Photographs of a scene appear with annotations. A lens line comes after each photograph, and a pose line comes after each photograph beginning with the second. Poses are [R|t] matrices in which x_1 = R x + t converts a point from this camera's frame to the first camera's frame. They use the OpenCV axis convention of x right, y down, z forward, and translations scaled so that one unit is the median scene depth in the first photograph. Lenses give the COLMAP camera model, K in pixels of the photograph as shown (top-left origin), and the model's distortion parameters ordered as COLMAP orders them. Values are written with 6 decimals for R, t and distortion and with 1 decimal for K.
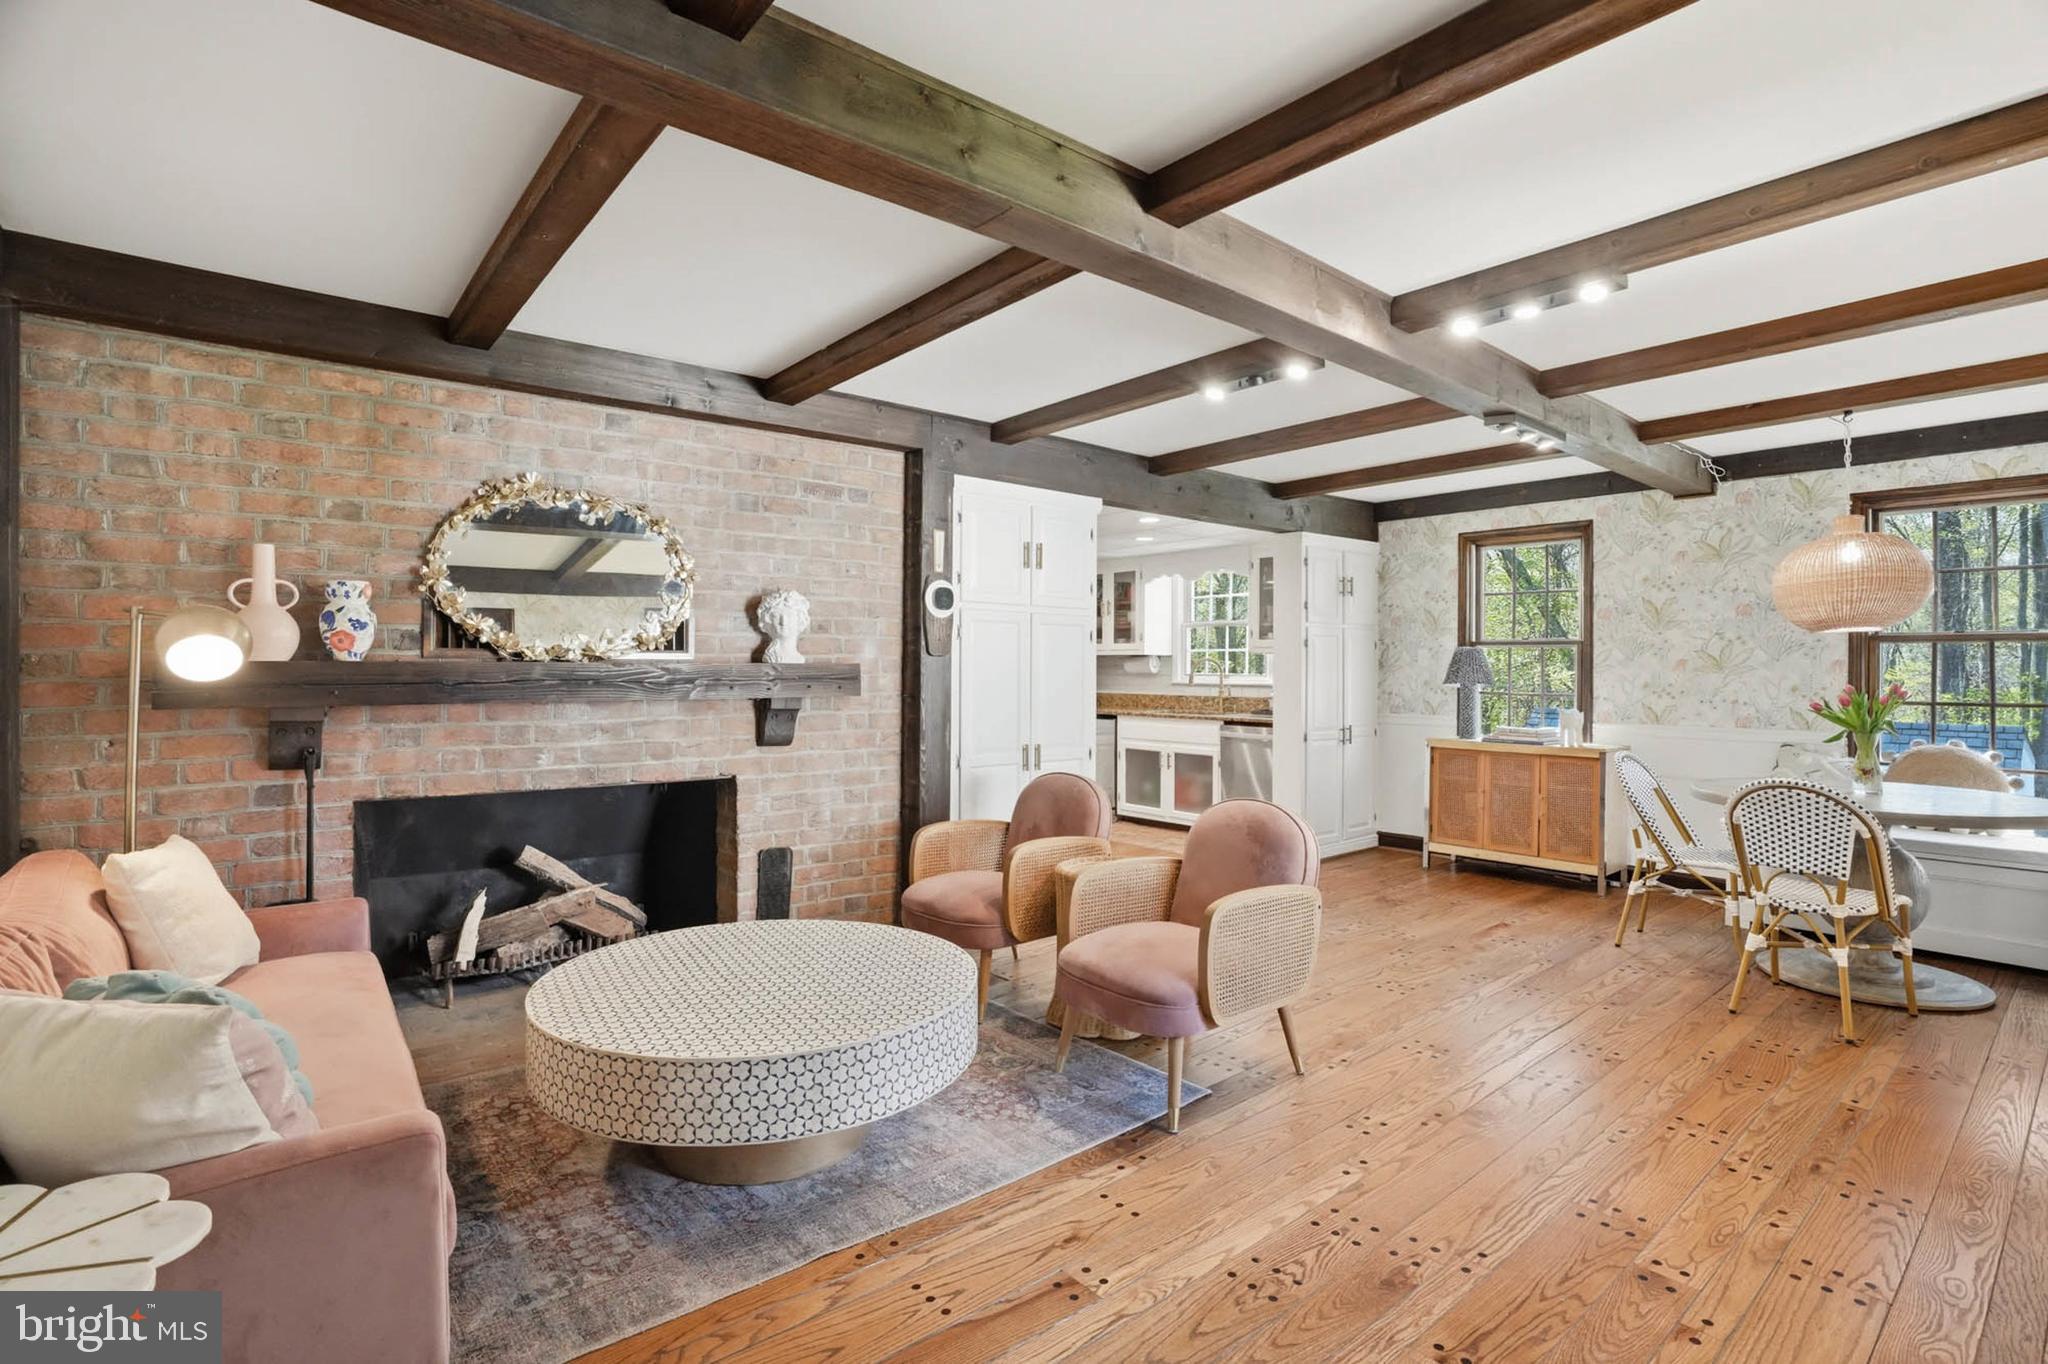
lens RADIAL K [[969.6, 0, 1019.1], [0, 969.6, 671.2], [0, 0, 1]] dist [-0.066632, 0.029318]
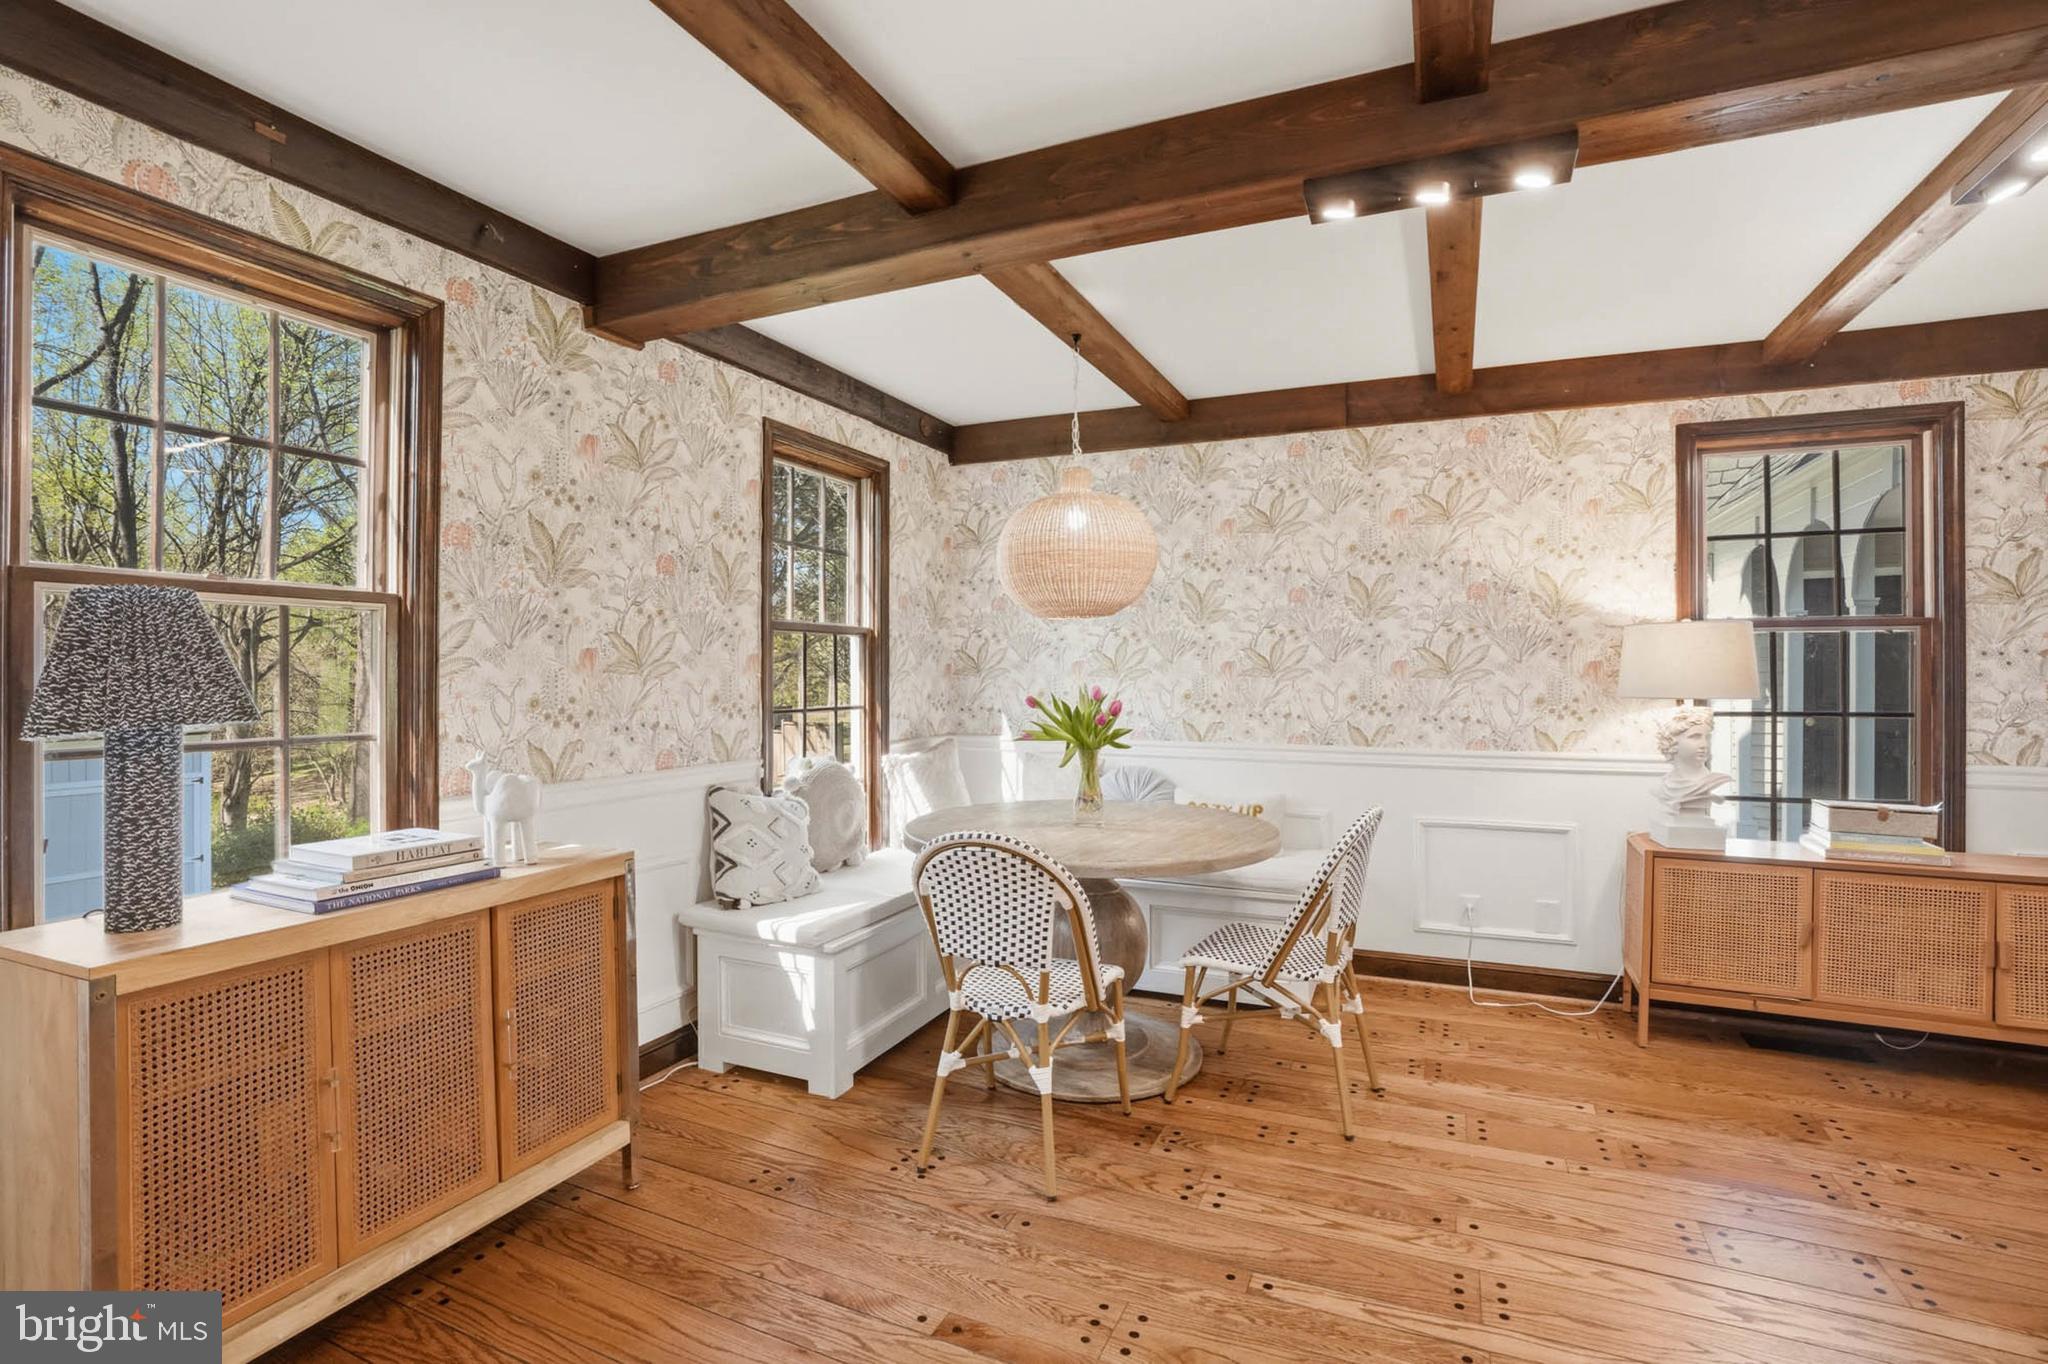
lens RADIAL K [[969.6, 0, 1019.1], [0, 969.6, 671.2], [0, 0, 1]] dist [-0.066632, 0.029318]
pose [[-0.433953, 0.002713, 0.900931, 0.132619], [0.010779, 0.999940, 0.002181, 0.000821], [-0.900871, 0.010658, -0.433956, 0.956362]]
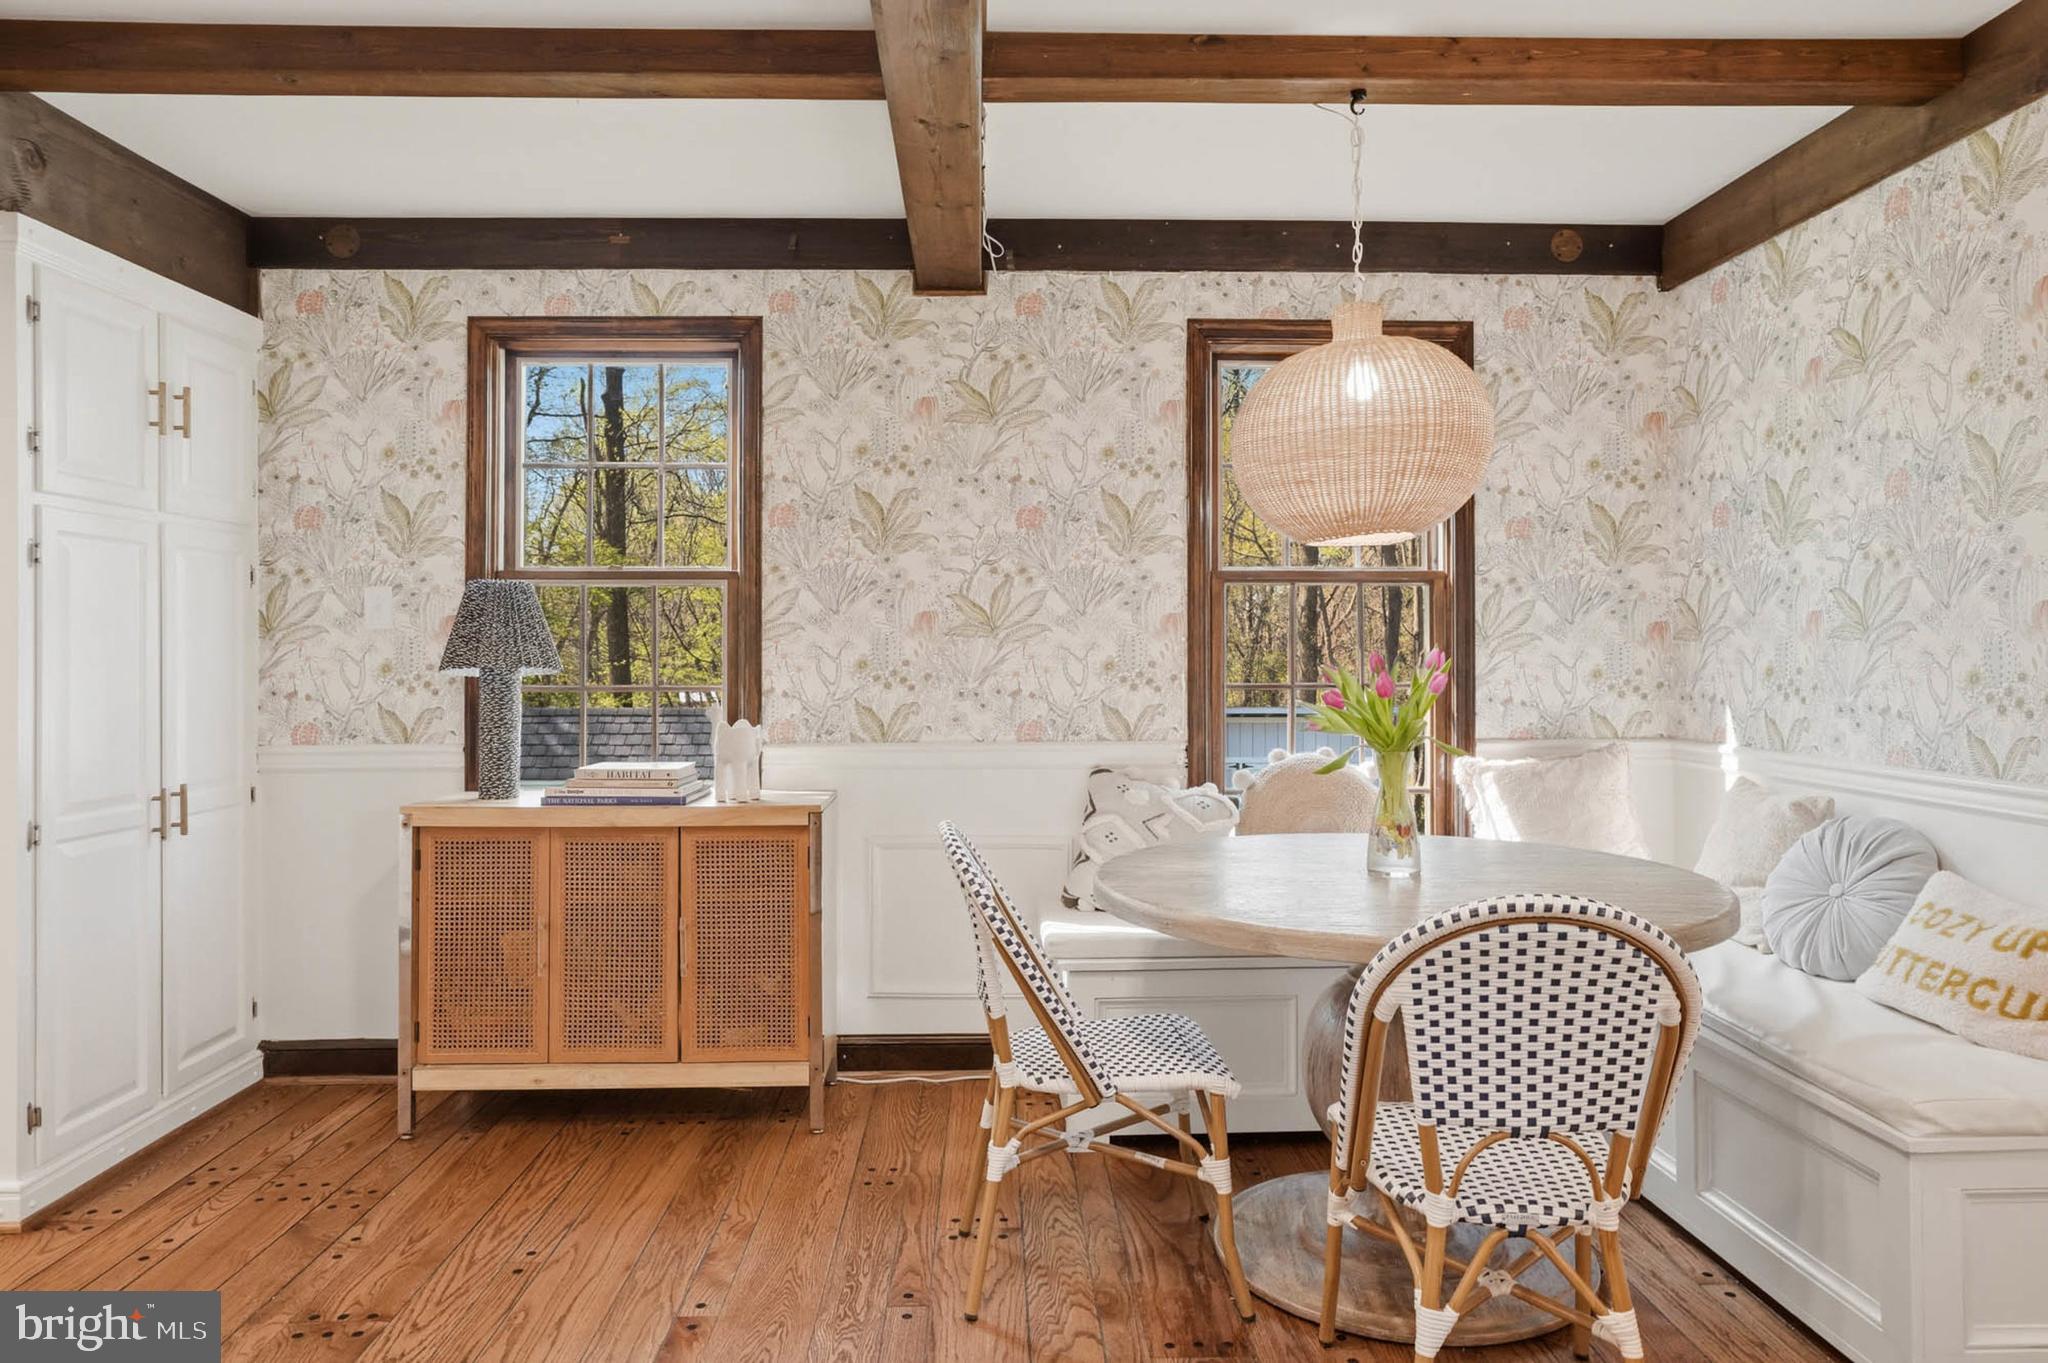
lens RADIAL K [[1331.6, 0, 1018.0], [0, 1331.6, 641.6], [0, 0, 1]] dist [-0.038947, 0.043811]
pose [[0.614422, 0.000088, 0.788978, 0.160183], [0.008610, 0.999940, -0.006816, 0.008135], [-0.788931, 0.010981, 0.614384, 0.493799]]
